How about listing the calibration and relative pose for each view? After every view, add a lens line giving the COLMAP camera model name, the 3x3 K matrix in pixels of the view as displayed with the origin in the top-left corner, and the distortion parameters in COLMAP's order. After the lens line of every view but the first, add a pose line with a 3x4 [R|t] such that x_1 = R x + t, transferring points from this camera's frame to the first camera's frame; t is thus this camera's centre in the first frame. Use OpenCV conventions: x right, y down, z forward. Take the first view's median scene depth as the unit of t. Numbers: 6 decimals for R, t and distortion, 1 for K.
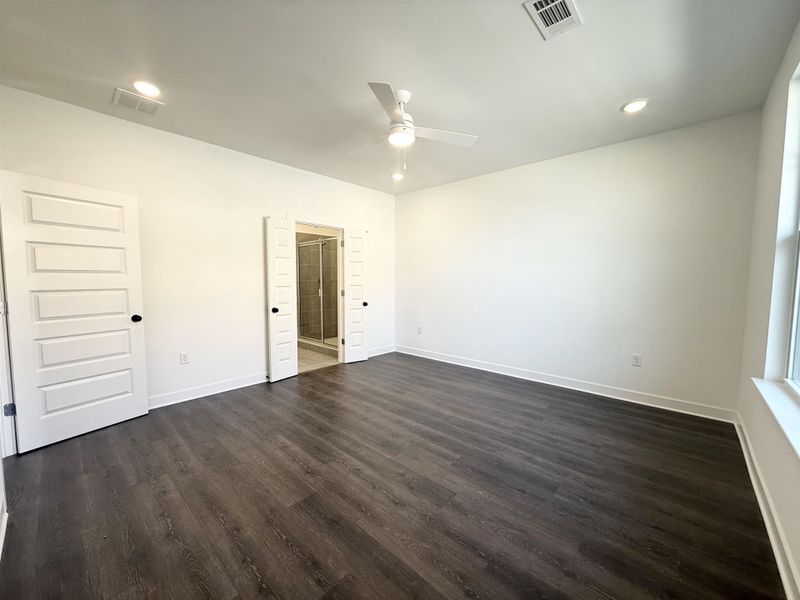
lens RADIAL K [[318.7, 0, 399.2], [0, 318.7, 298.4], [0, 0, 1]] dist [0.000219, -0.000459]
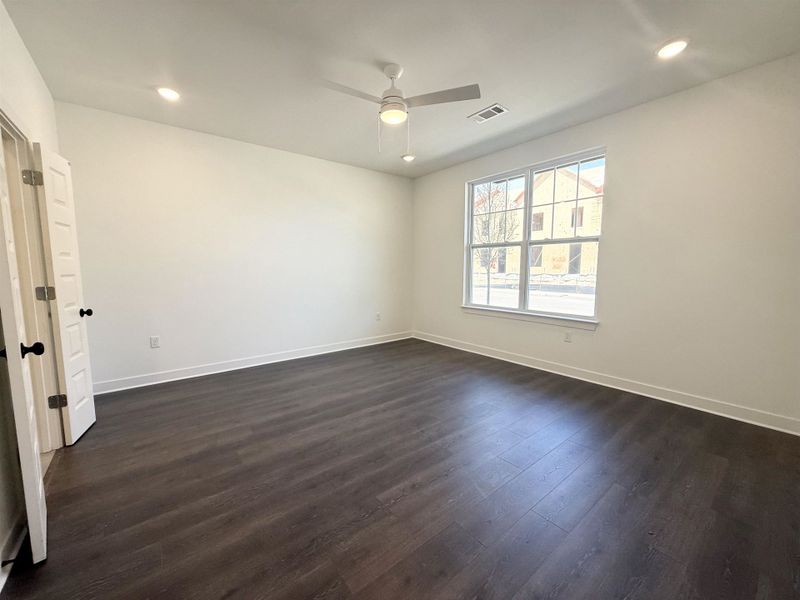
lens RADIAL K [[318.7, 0, 398.0], [0, 318.7, 299.5], [0, 0, 1]] dist [0.000219, -0.000459]
pose [[0.155878, -0.100161, 0.982685, -0.970371], [0.062809, 0.993838, 0.091334, -0.031337], [-0.985778, 0.047484, 0.161208, 0.832237]]
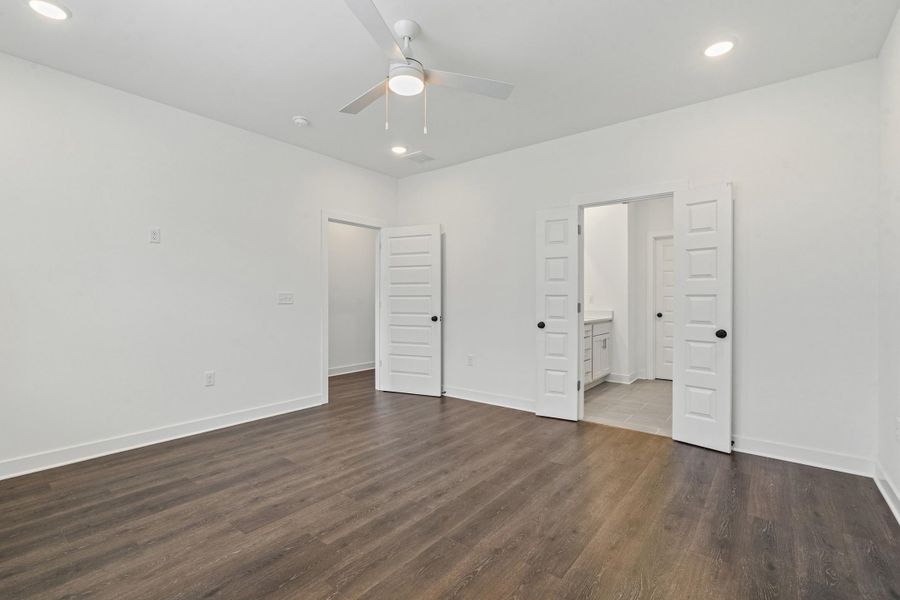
lens RADIAL K [[412.0, 0, 437.9], [0, 412.0, 300.7], [0, 0, 1]] dist [-0.001130, 0.000969]
pose [[0.059159, 0.001533, -0.998247, 0.917164], [-0.063718, 0.997965, -0.002243, -0.006465], [0.996213, 0.063739, 0.059137, 1.012739]]
